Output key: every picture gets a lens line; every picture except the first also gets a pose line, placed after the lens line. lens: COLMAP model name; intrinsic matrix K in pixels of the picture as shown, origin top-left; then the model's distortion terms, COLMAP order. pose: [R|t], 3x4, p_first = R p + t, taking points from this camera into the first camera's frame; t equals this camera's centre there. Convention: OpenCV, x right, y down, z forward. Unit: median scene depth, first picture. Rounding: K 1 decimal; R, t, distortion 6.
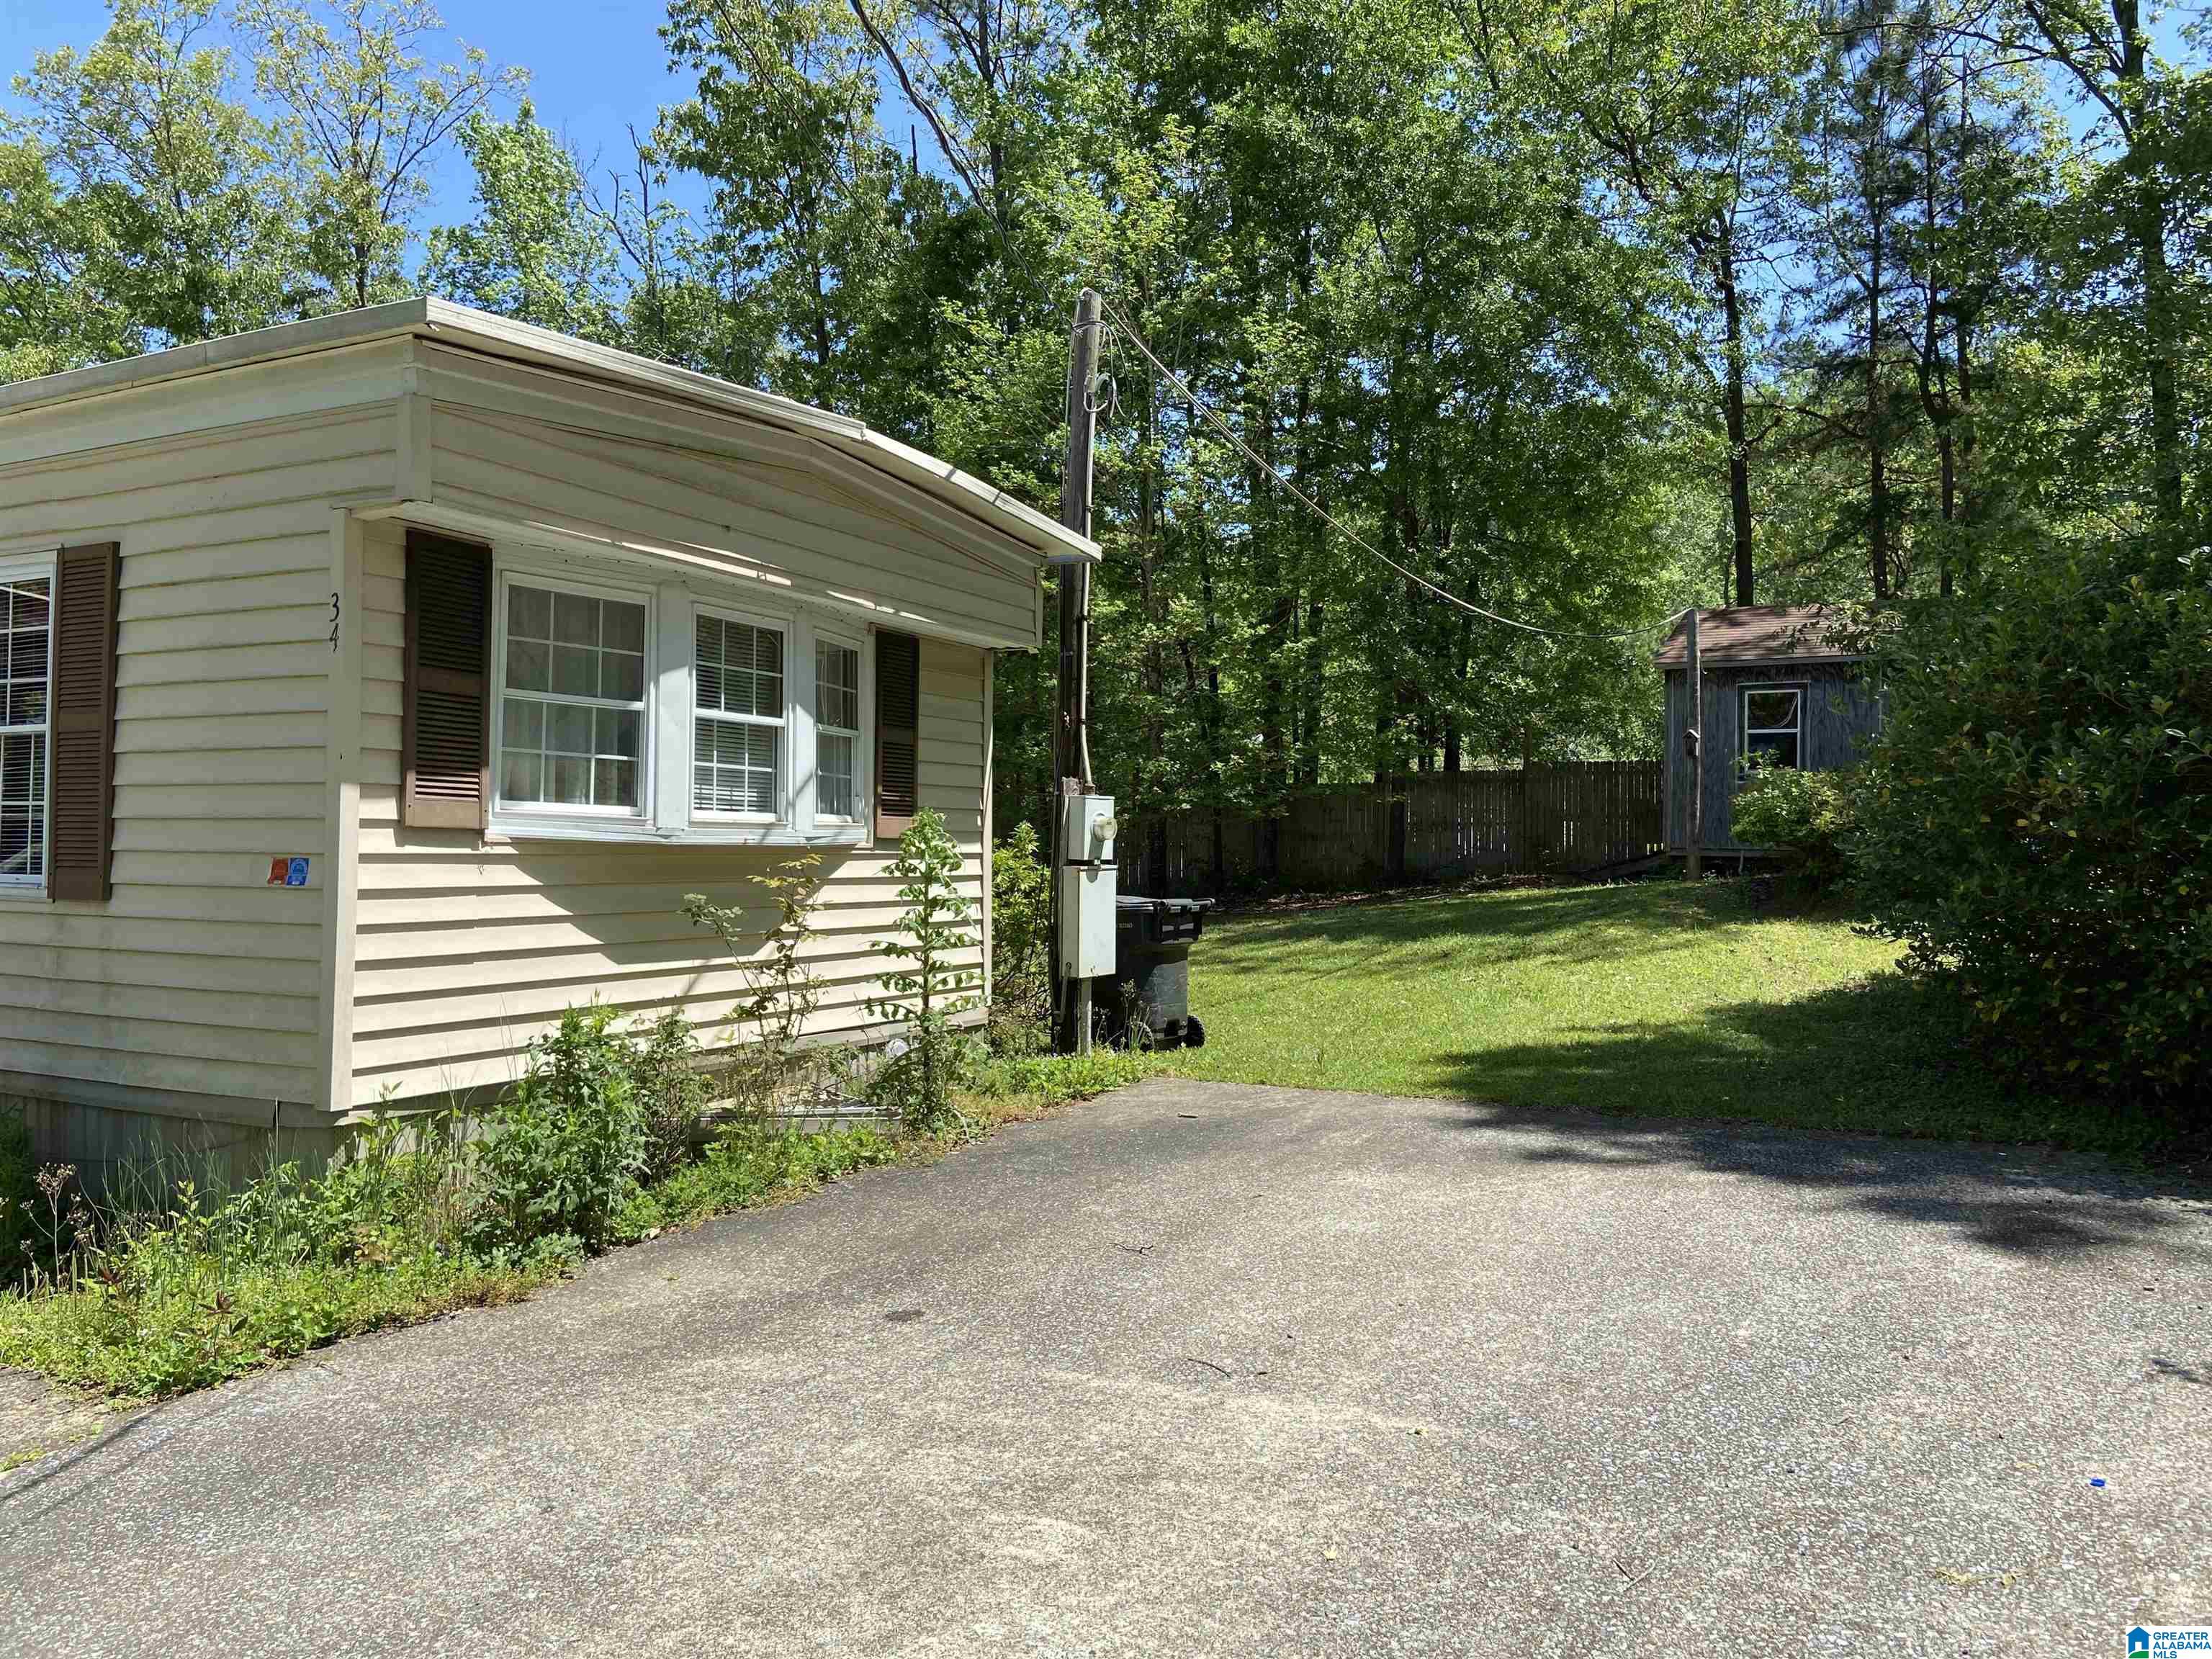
lens RADIAL K [[1597.2, 0, 1106.0], [0, 1597.2, 829.5], [0, 0, 1]] dist [0.089908, 0.000663]
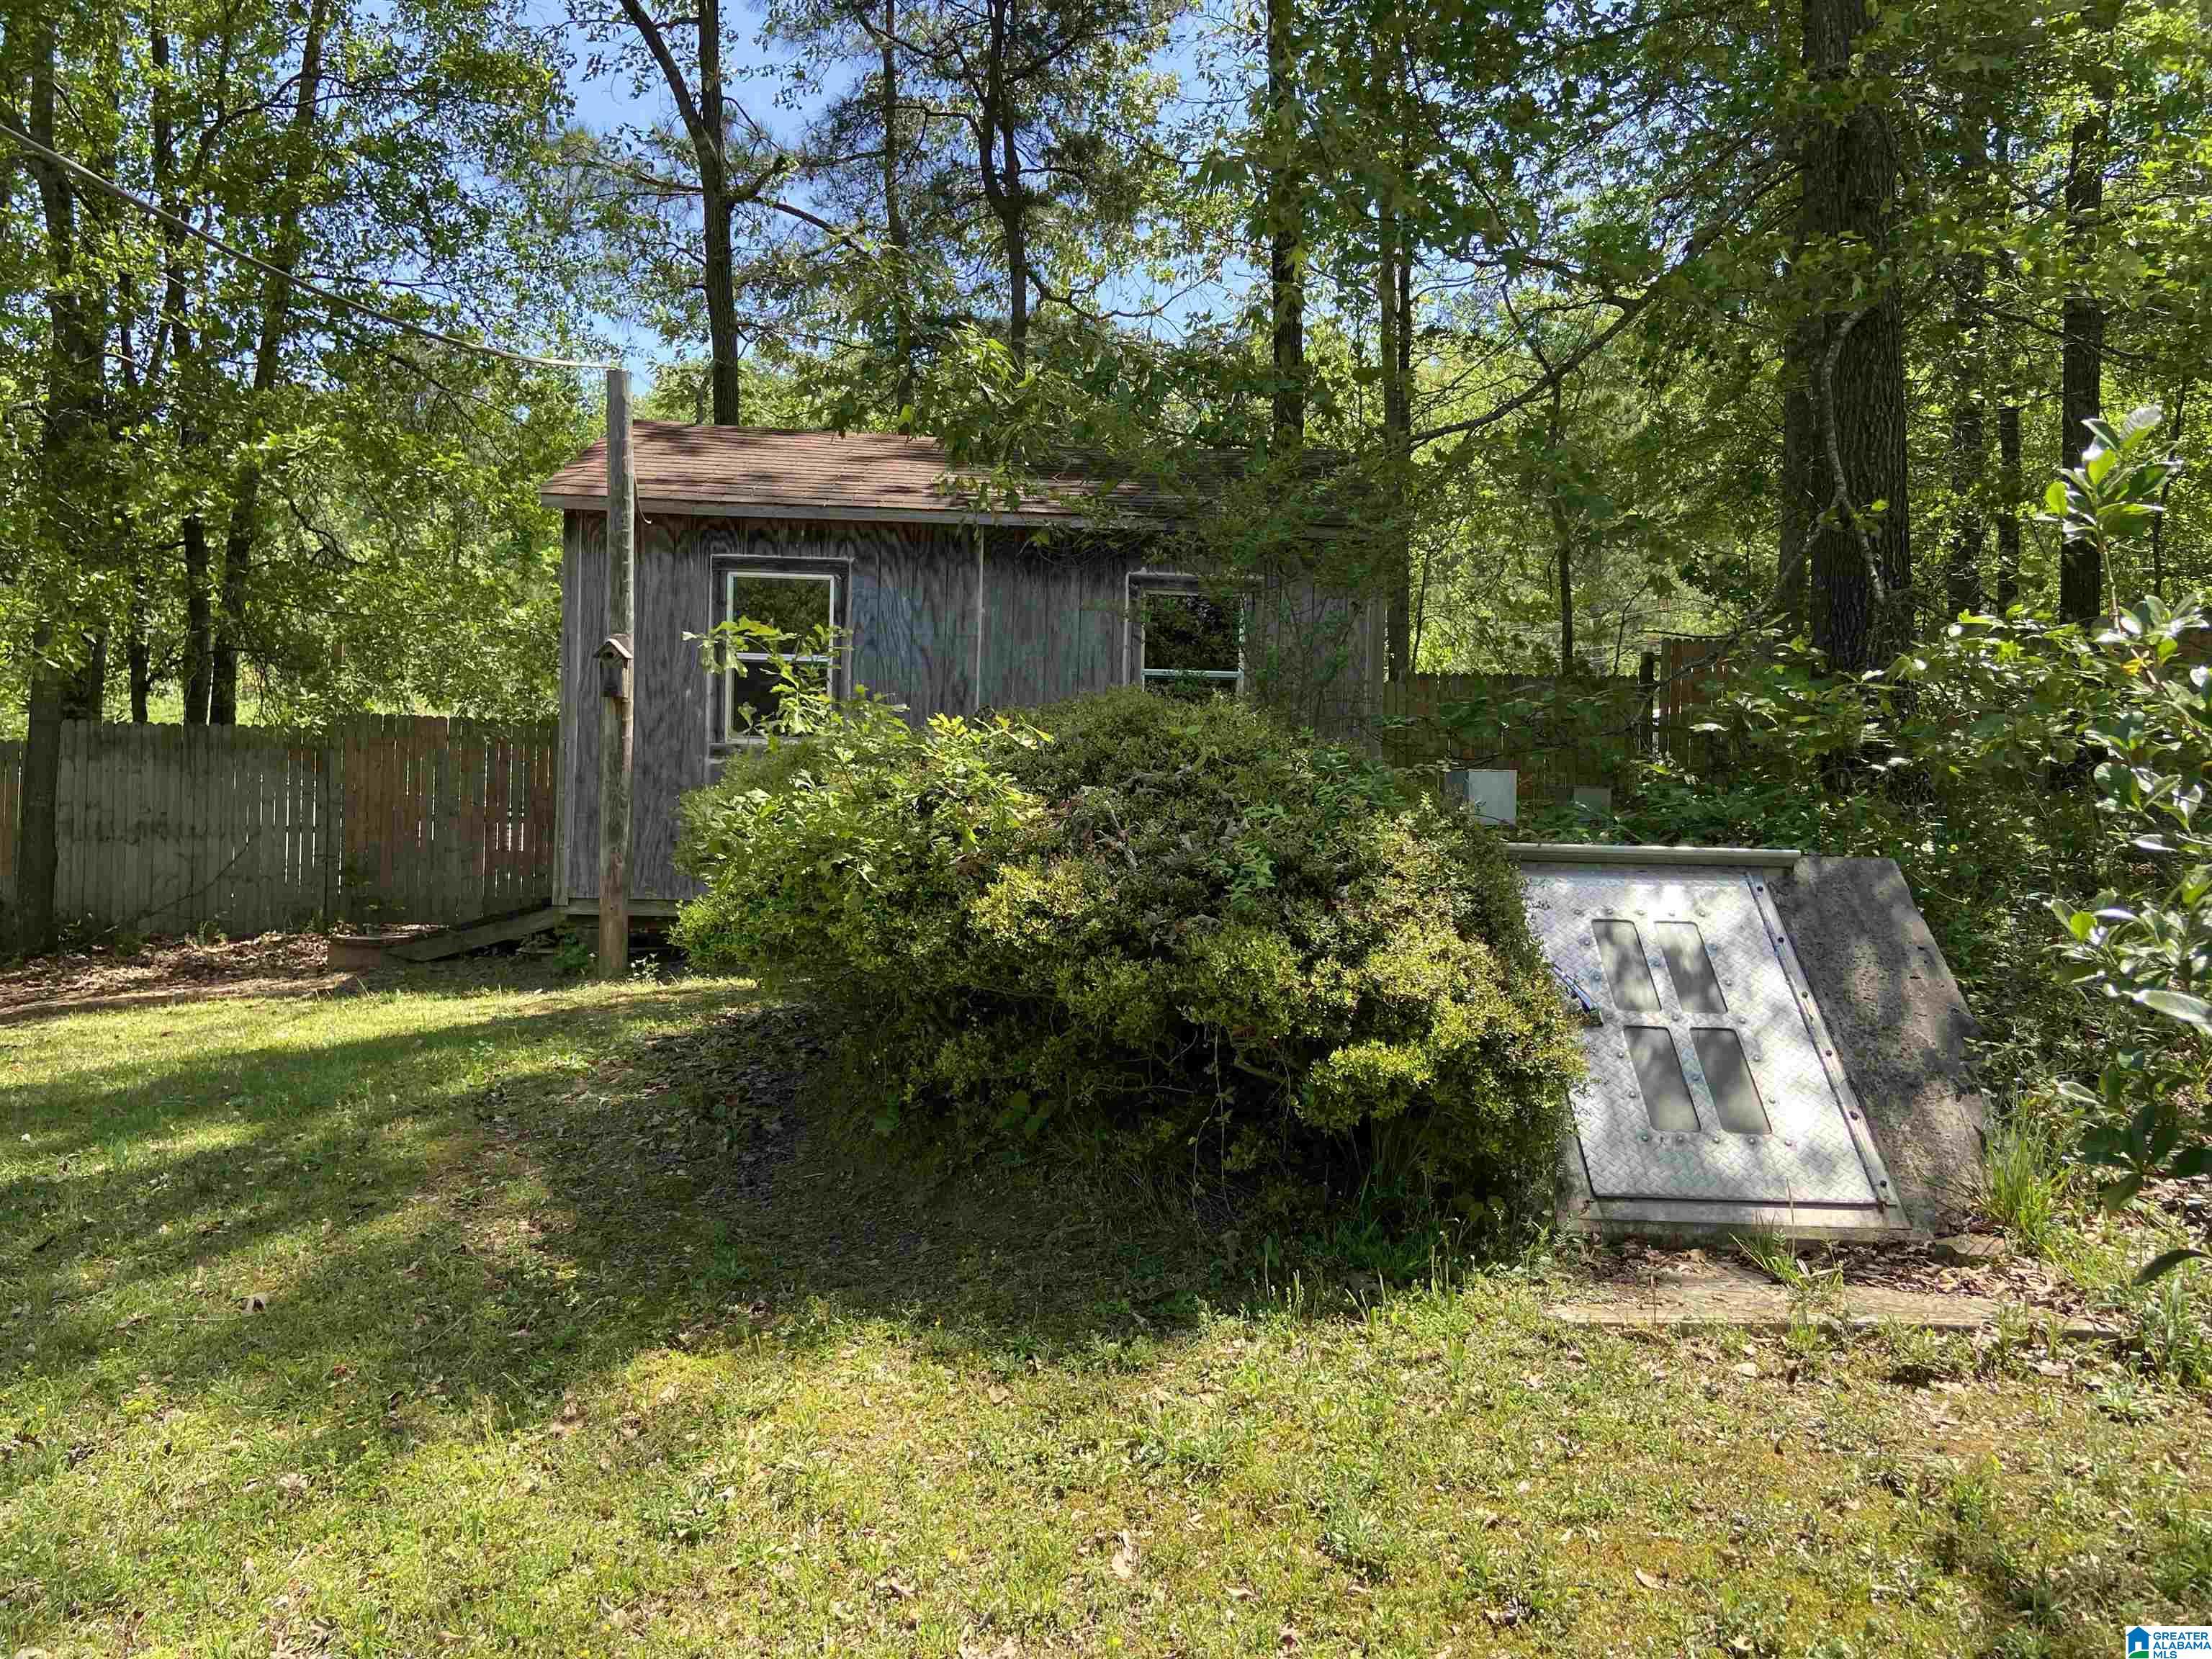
lens RADIAL K [[1597.2, 0, 1106.0], [0, 1597.2, 829.5], [0, 0, 1]] dist [0.089908, 0.000663]
pose [[0.818828, 0.012202, 0.573909, 0.217424], [-0.018291, 0.999821, 0.004839, -0.013682], [-0.573747, -0.014460, 0.818905, 0.553882]]
